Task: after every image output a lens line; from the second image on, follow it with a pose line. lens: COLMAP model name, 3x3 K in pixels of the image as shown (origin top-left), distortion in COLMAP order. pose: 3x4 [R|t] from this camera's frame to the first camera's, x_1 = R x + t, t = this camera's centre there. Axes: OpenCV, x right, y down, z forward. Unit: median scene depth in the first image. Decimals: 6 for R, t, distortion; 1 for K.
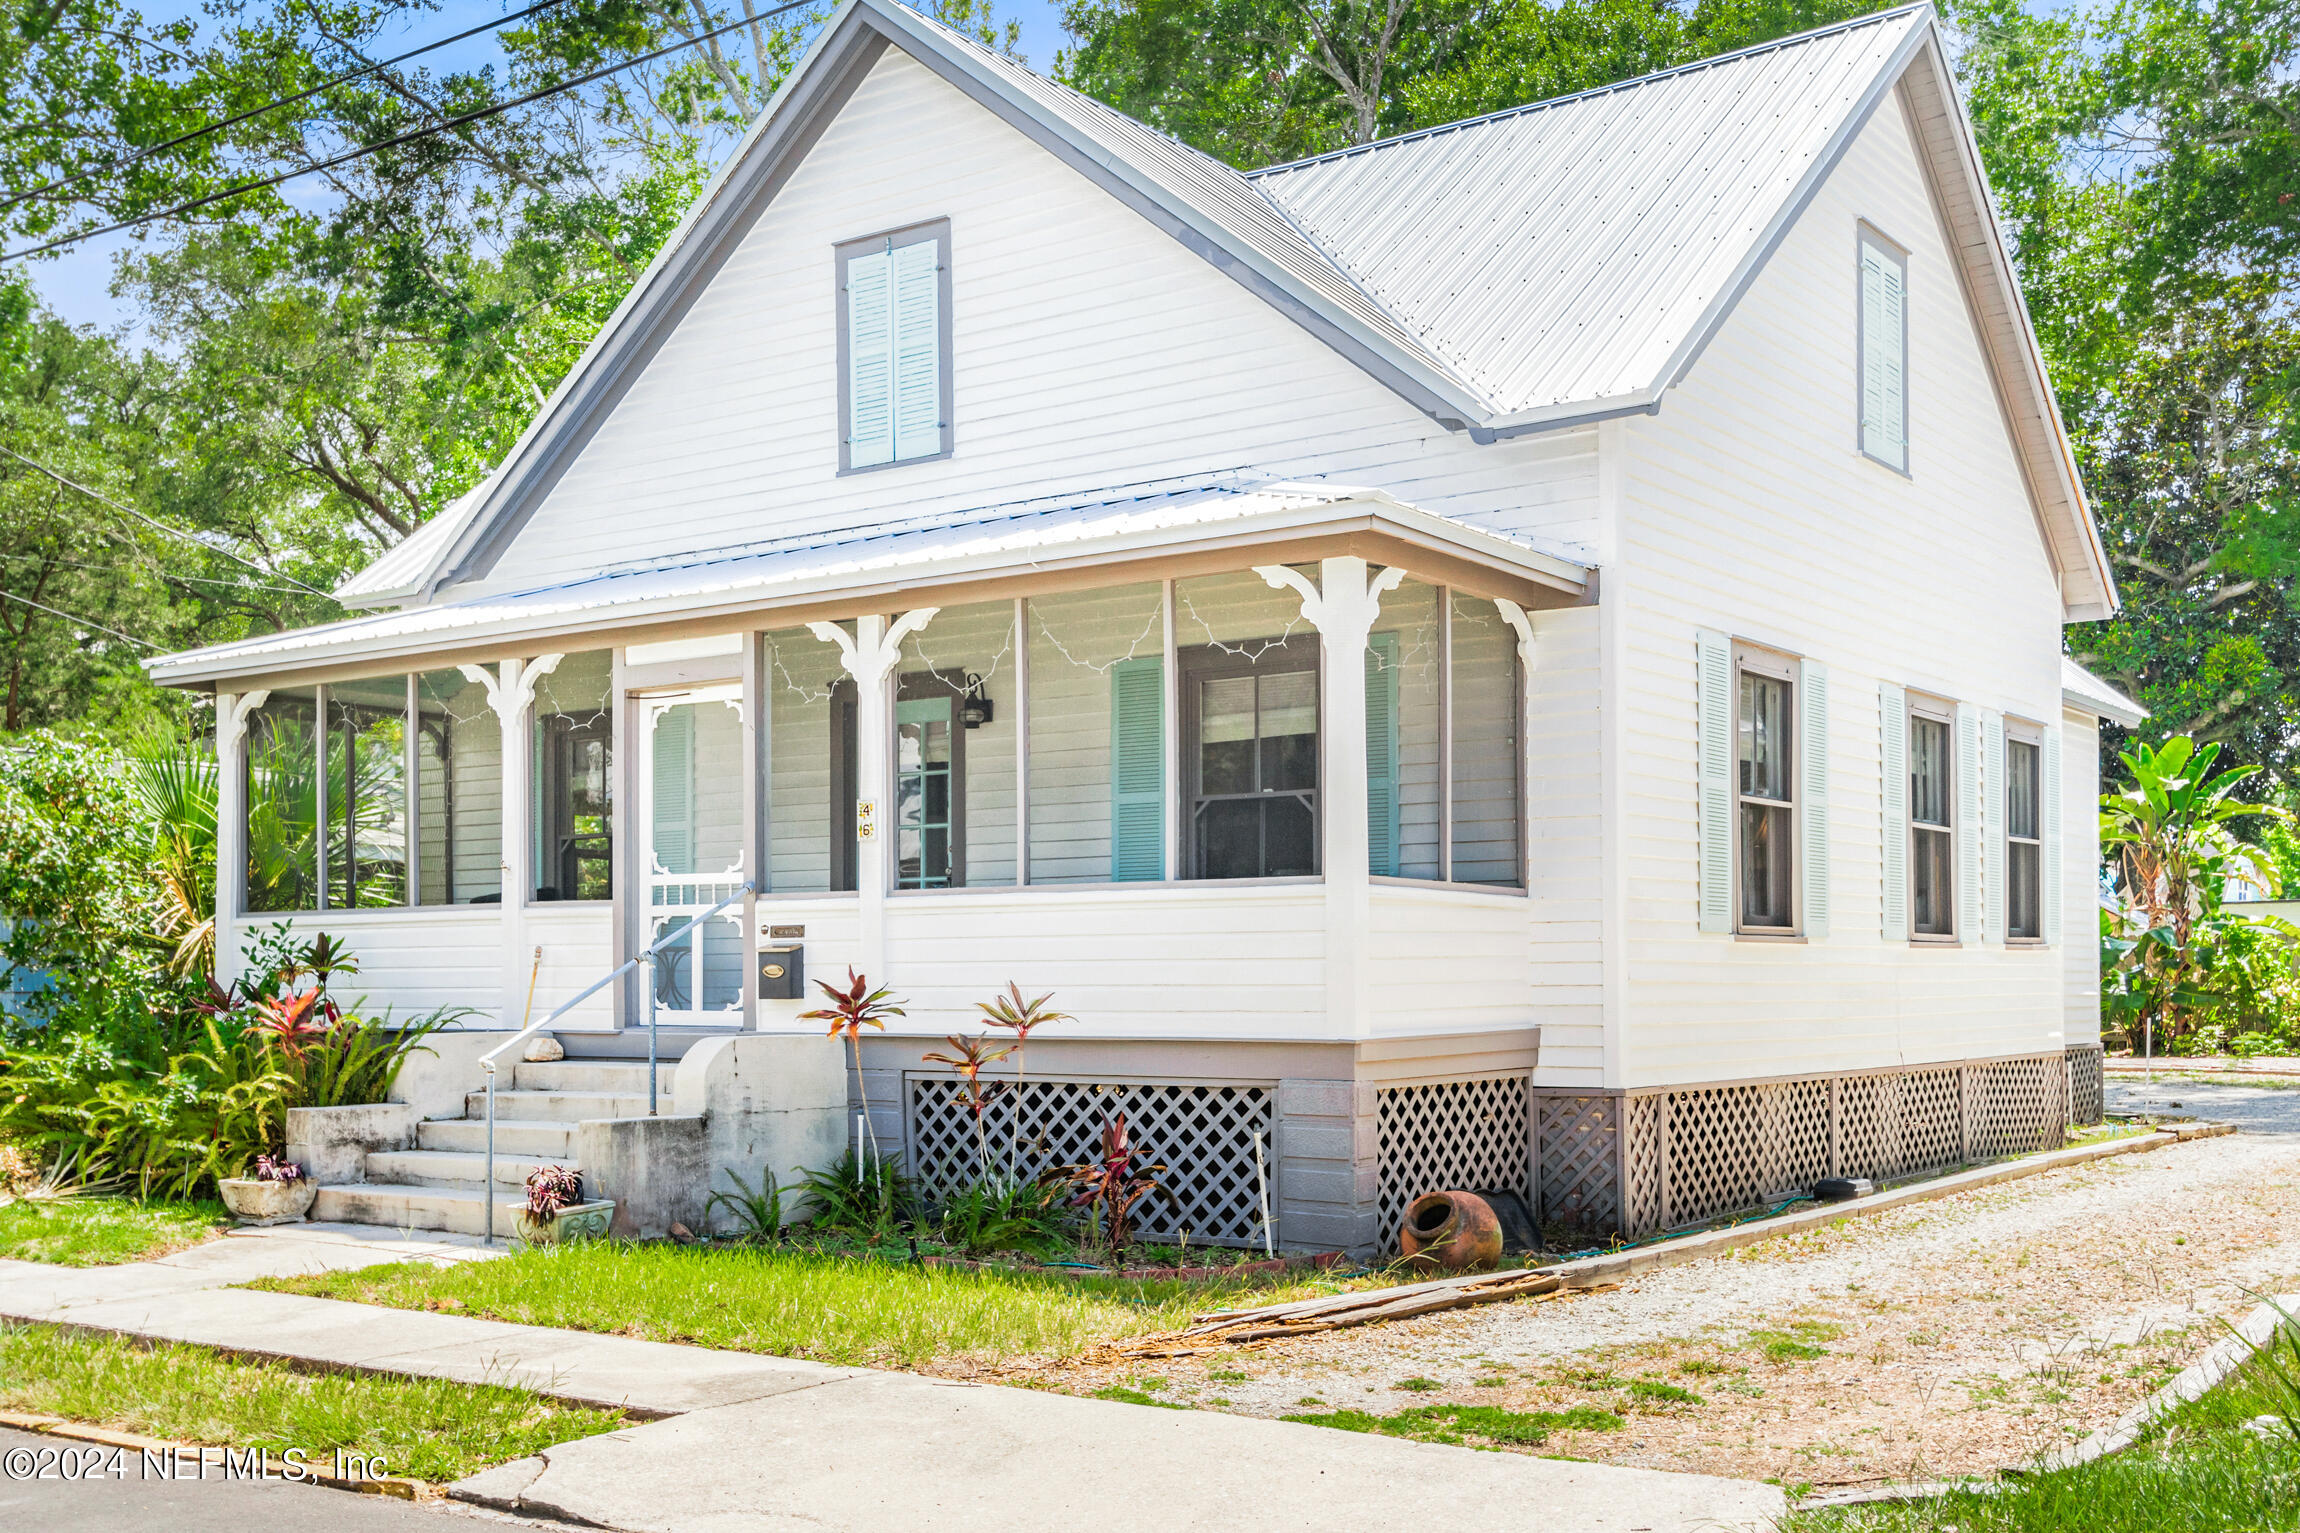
lens RADIAL K [[2304.7, 0, 1142.1], [0, 2304.7, 758.4], [0, 0, 1]] dist [0.011985, 0.000000]
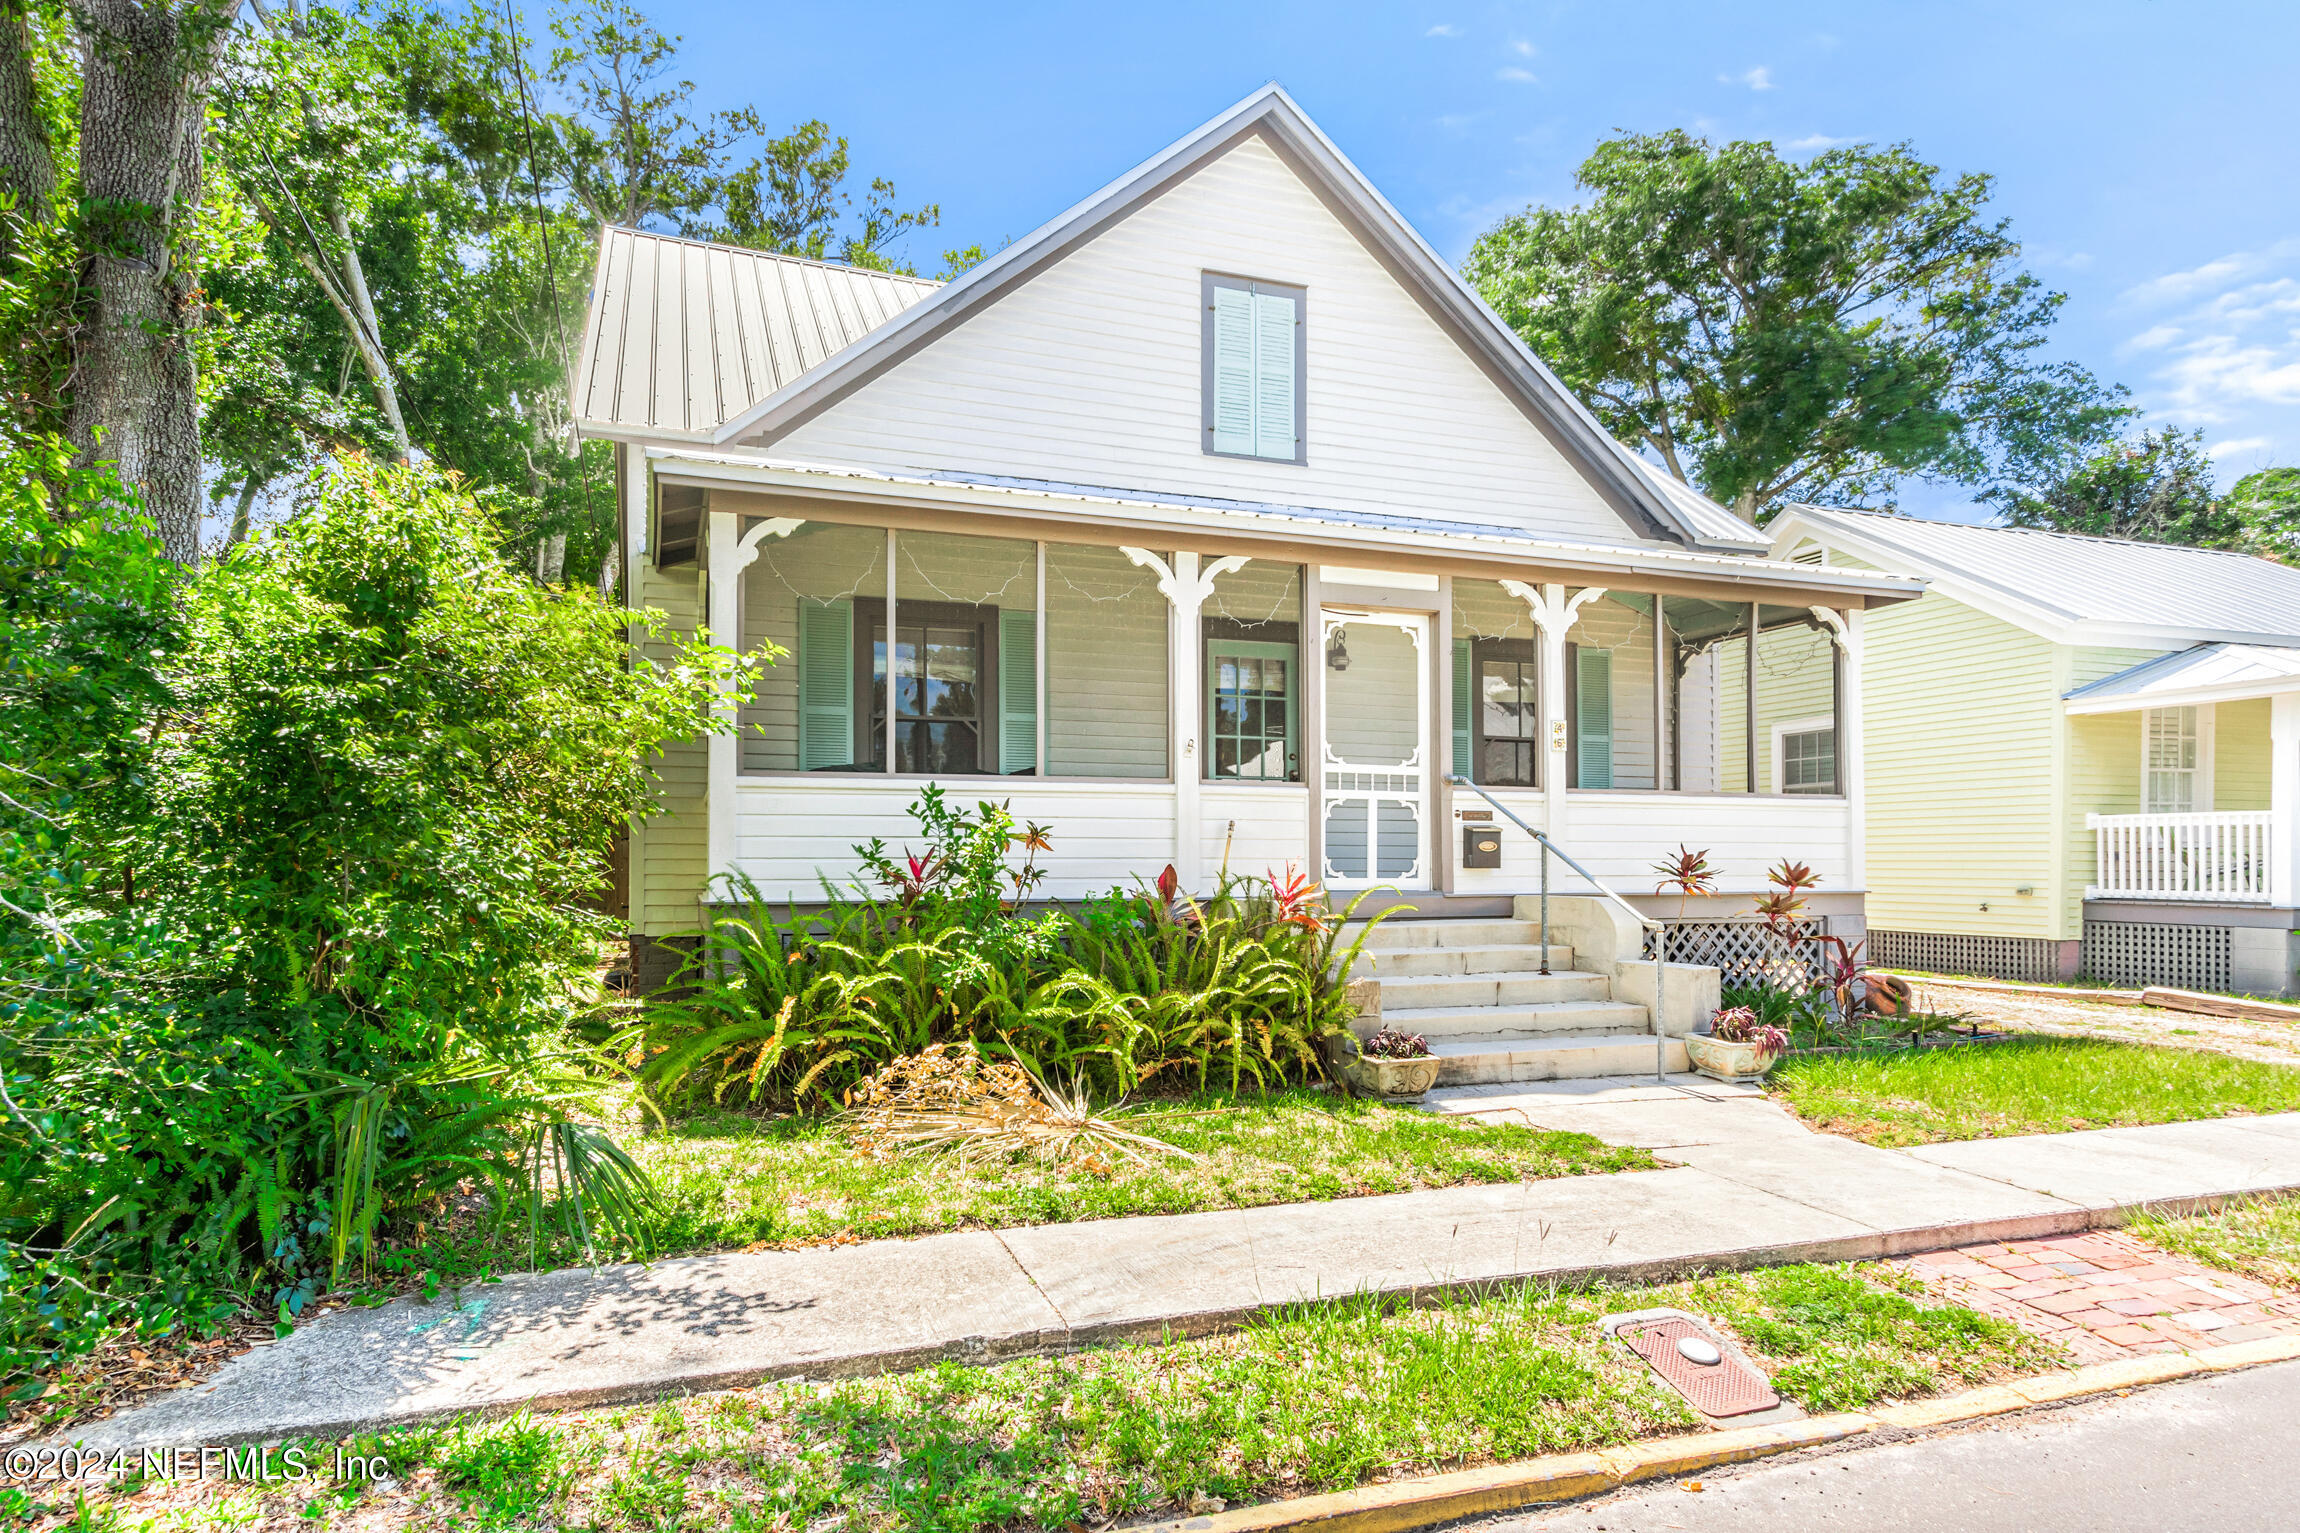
lens RADIAL K [[1210.6, 0, 1206.2], [0, 1210.6, 772.4], [0, 0, 1]] dist [0.007098, 0.000468]
pose [[0.575439, 0.065285, 0.815235, -0.792460], [-0.081769, 0.996407, -0.022076, 0.078191], [-0.813747, -0.053957, 0.578710, 0.735317]]
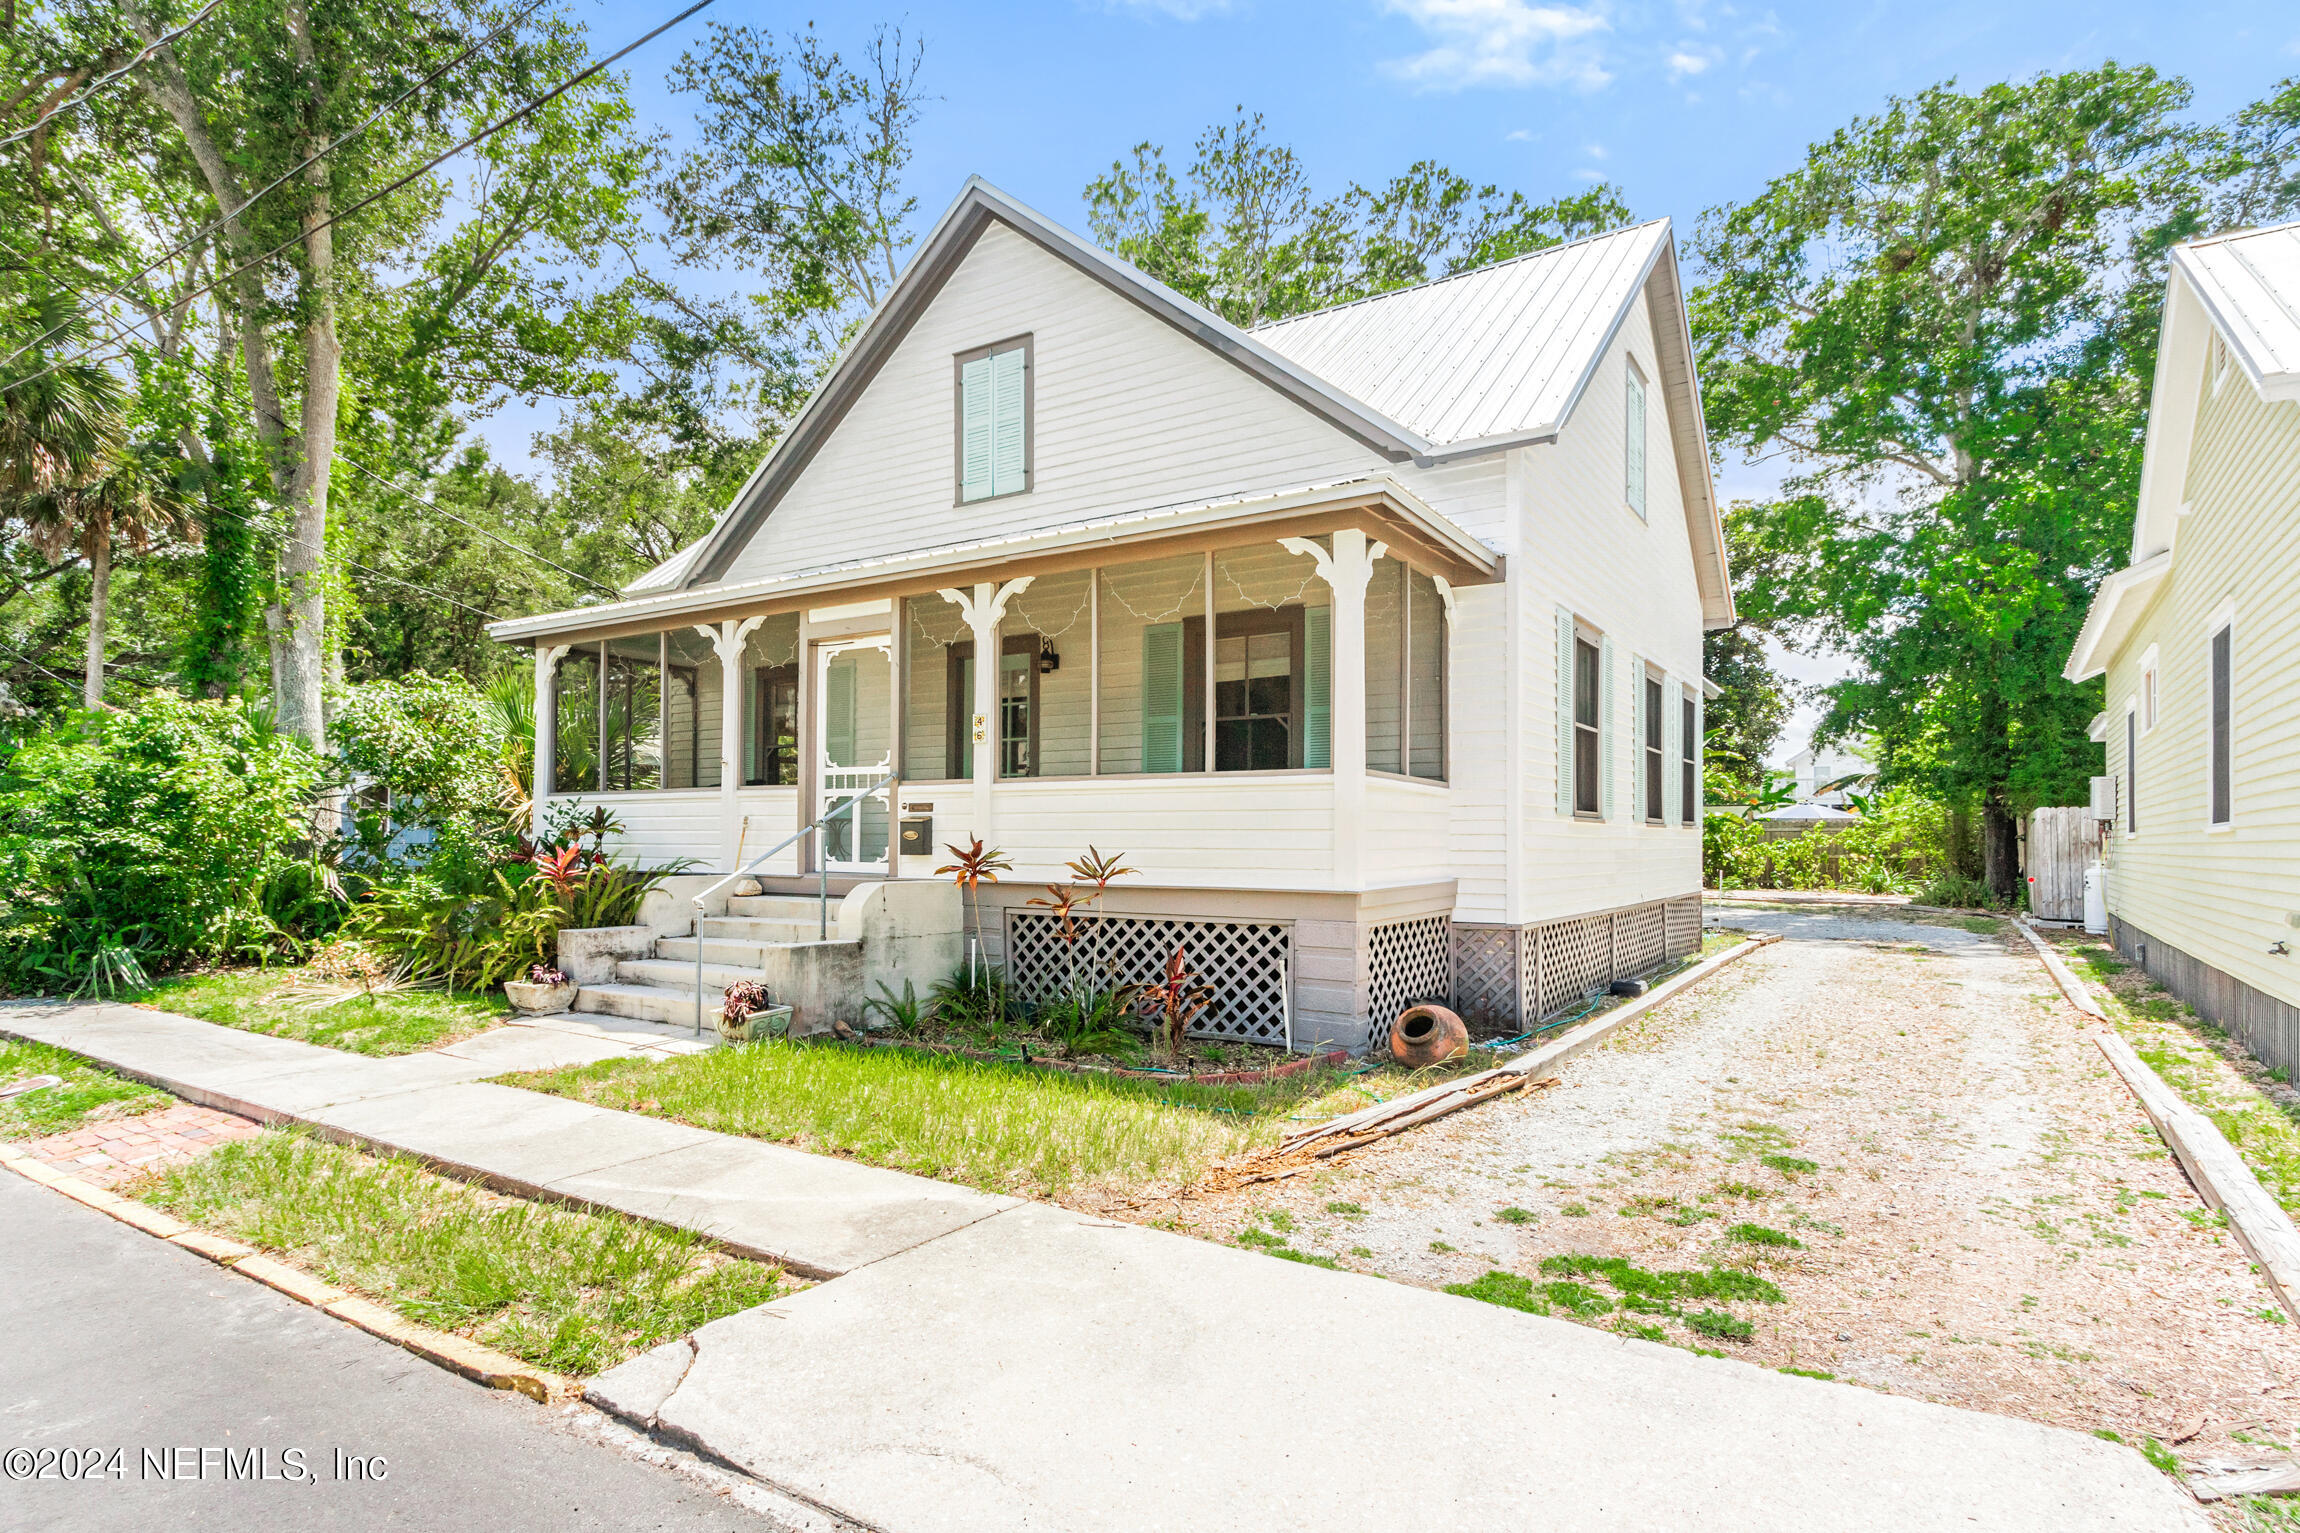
lens RADIAL K [[1172.6, 0, 1146.8], [0, 1172.6, 737.3], [0, 0, 1]] dist [0.002090, 0.002912]
pose [[0.998468, 0.013981, 0.053531, -0.054790], [-0.014377, 0.999872, 0.007019, 0.024974], [-0.053426, -0.007778, 0.998542, 0.274416]]
